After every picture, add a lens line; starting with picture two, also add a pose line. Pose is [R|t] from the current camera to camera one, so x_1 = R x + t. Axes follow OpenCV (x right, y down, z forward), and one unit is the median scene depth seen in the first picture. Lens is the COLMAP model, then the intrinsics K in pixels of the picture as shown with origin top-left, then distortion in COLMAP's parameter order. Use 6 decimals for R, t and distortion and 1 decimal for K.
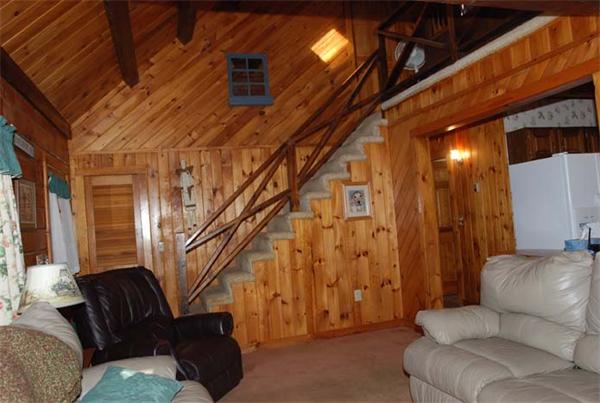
lens RADIAL K [[459.2, 0, 300.0], [0, 459.2, 201.5], [0, 0, 1]] dist [-0.067291, 0.044652]
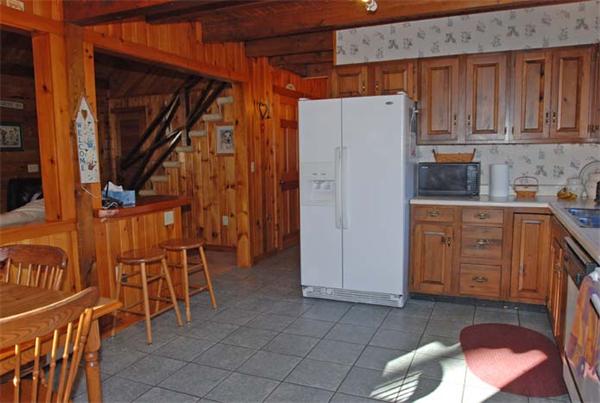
lens RADIAL K [[459.2, 0, 300.0], [0, 459.2, 201.5], [0, 0, 1]] dist [-0.067291, 0.044652]
pose [[0.752993, 0.138707, -0.643243, 1.015899], [-0.018388, 0.981585, 0.190141, -0.069721], [0.657771, -0.131347, 0.741677, 0.260156]]
